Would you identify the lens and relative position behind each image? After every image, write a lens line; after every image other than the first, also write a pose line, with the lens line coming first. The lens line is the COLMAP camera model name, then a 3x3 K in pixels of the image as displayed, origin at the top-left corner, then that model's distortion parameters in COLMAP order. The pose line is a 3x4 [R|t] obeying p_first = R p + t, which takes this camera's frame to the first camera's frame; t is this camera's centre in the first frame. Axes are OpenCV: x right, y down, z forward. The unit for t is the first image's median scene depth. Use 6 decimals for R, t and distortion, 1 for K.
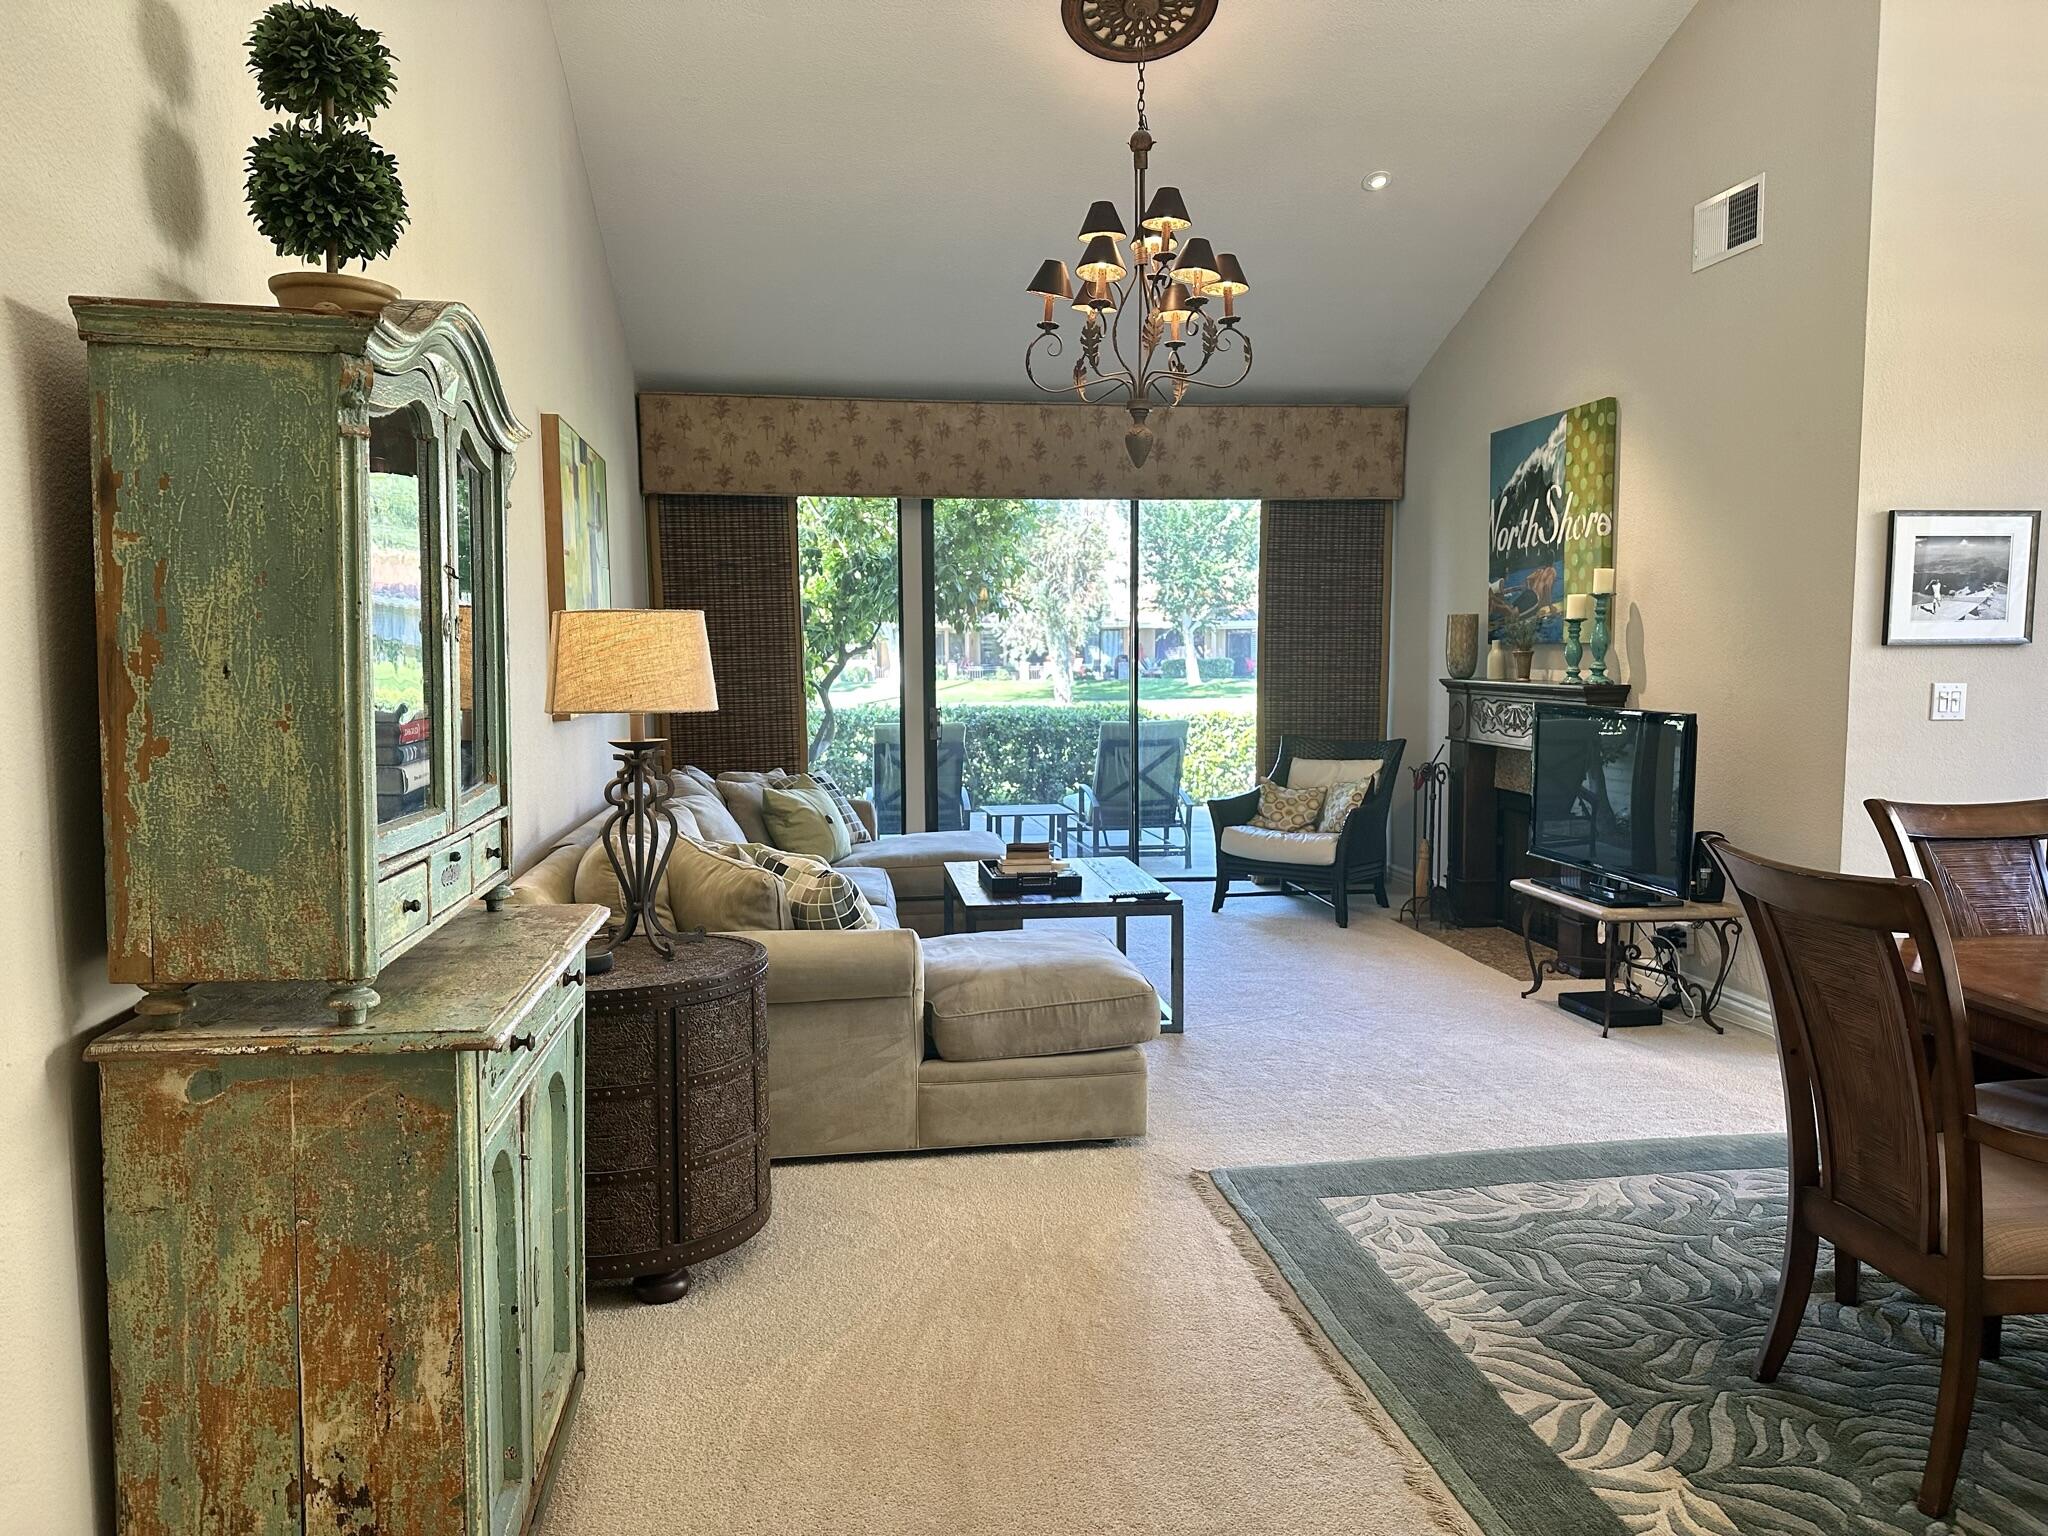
lens RADIAL K [[1425.6, 0, 1028.0], [0, 1425.6, 782.2], [0, 0, 1]] dist [0.113001, -0.143621]
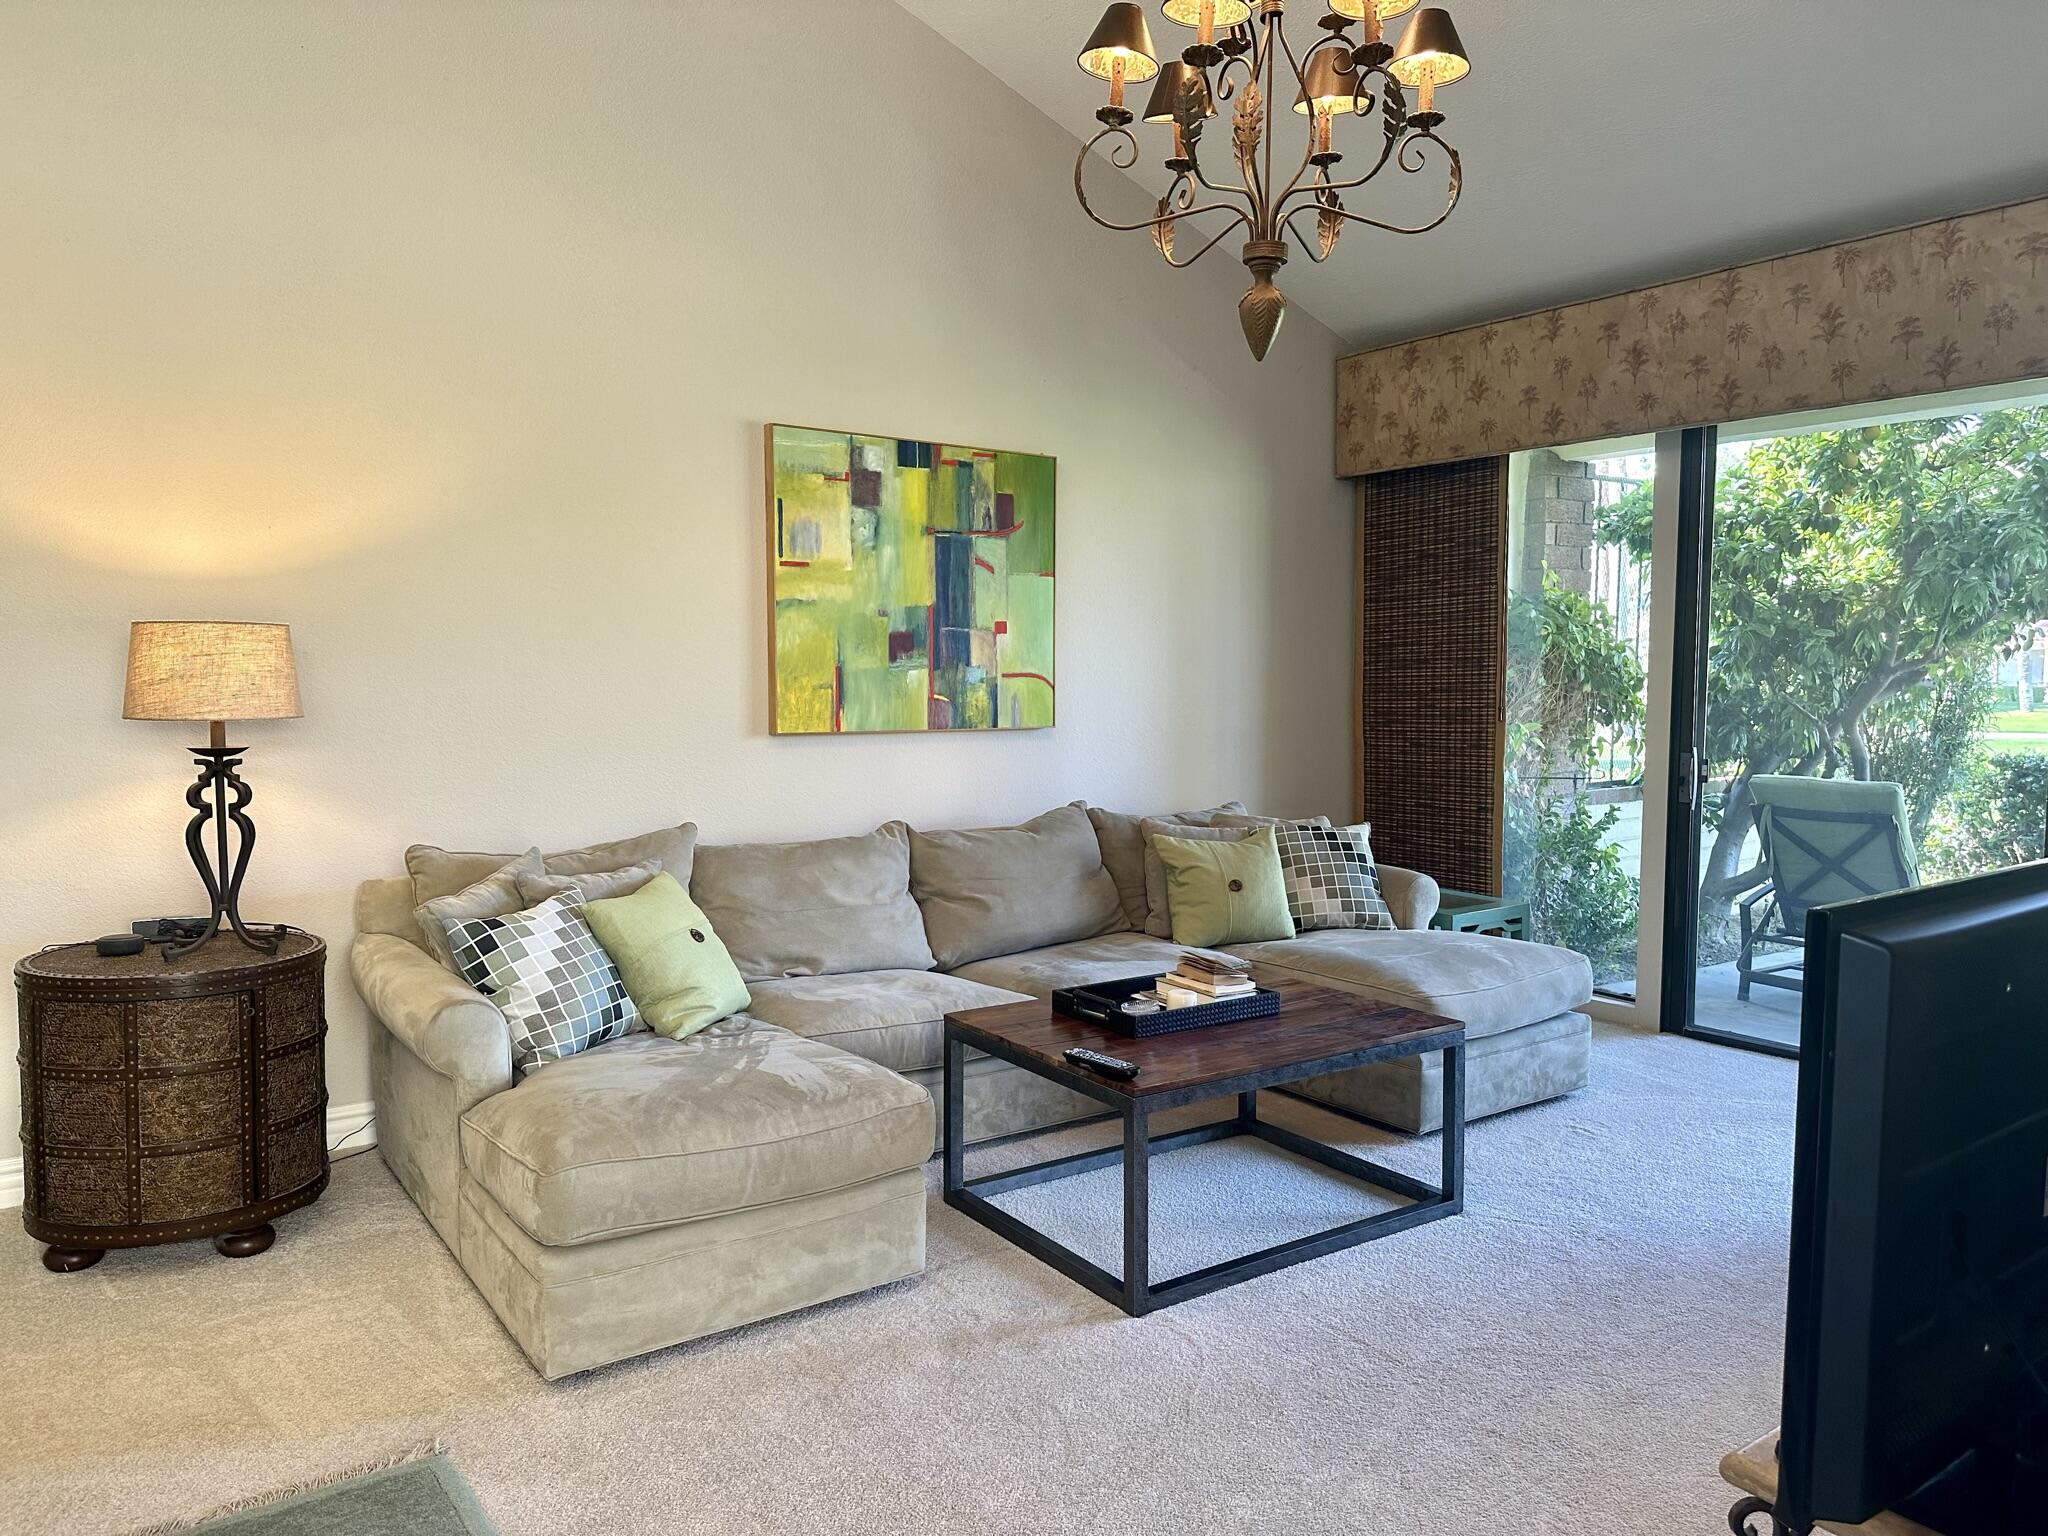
lens RADIAL K [[1425.6, 0, 1028.0], [0, 1425.6, 782.2], [0, 0, 1]] dist [0.113001, -0.143621]
pose [[0.455617, 0.080015, -0.886573, 0.434973], [-0.087214, 0.995173, 0.044996, -0.047956], [0.885893, 0.056821, 0.460396, 0.488434]]
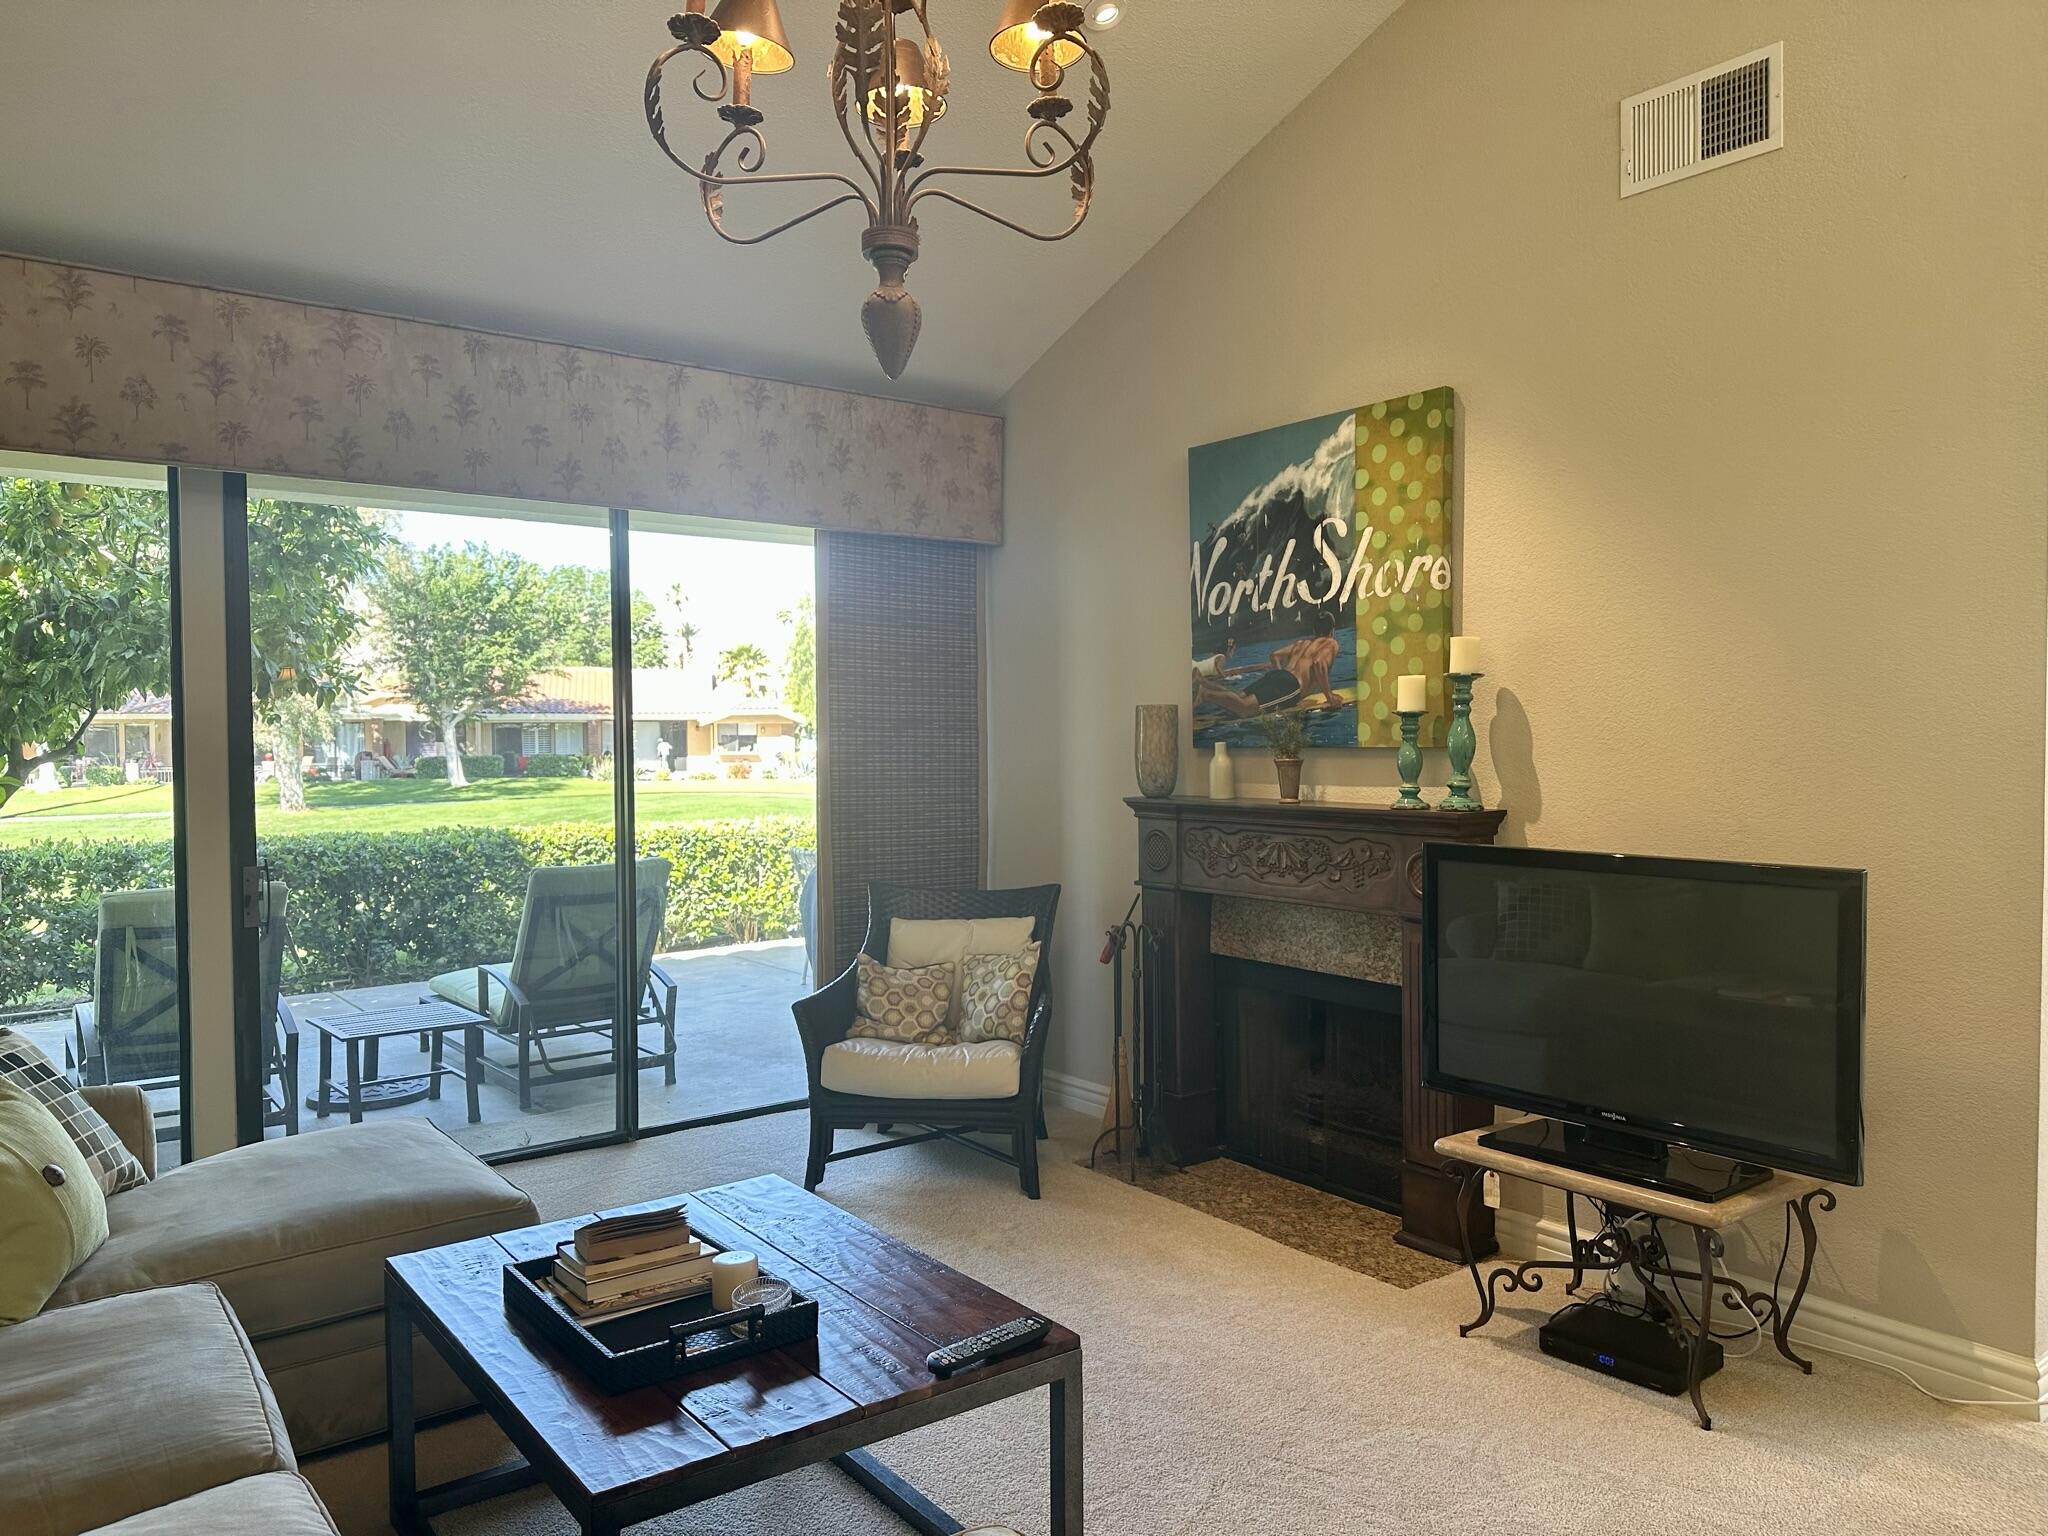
lens RADIAL K [[1425.6, 0, 1028.0], [0, 1425.6, 782.2], [0, 0, 1]] dist [0.113001, -0.143621]
pose [[0.875038, -0.016274, 0.483780, -0.084590], [0.048295, 0.997383, -0.053802, -0.045861], [-0.481639, 0.070442, 0.873534, 0.436861]]
